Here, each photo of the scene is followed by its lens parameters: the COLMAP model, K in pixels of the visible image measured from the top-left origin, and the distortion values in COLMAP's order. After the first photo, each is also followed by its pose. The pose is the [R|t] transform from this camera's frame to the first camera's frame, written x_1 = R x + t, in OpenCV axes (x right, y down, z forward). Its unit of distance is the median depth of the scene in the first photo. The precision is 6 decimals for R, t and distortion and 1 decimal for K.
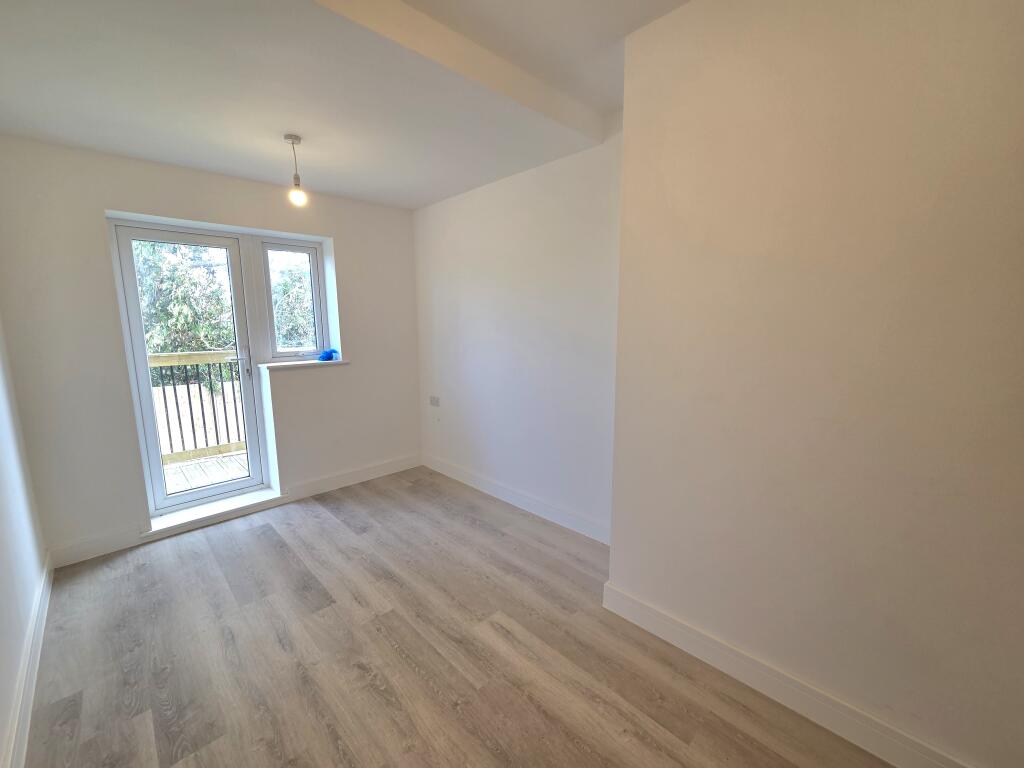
lens RADIAL K [[419.2, 0, 512.0], [0, 419.2, 384.0], [0, 0, 1]] dist [0.001105, 0.000019]
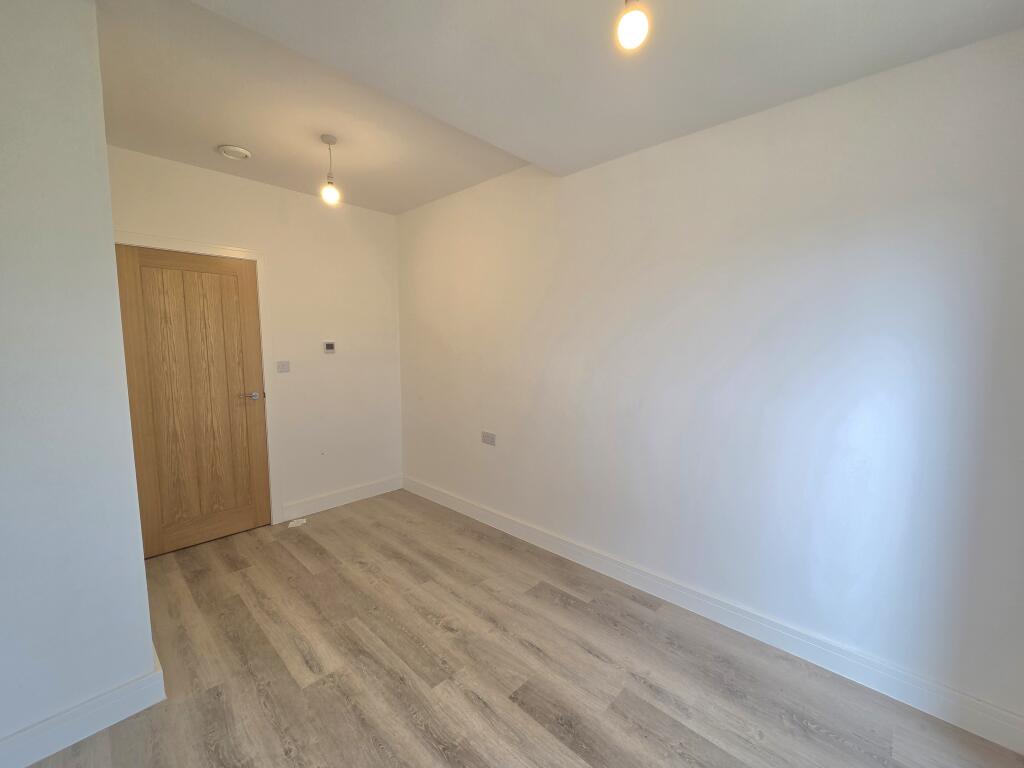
lens RADIAL K [[419.2, 0, 512.0], [0, 419.2, 384.0], [0, 0, 1]] dist [0.001105, 0.000019]
pose [[-0.999383, 0.010718, -0.033454, -0.507042], [0.002085, 0.968736, 0.248083, -0.292117], [0.035067, 0.247860, -0.968161, 2.009187]]
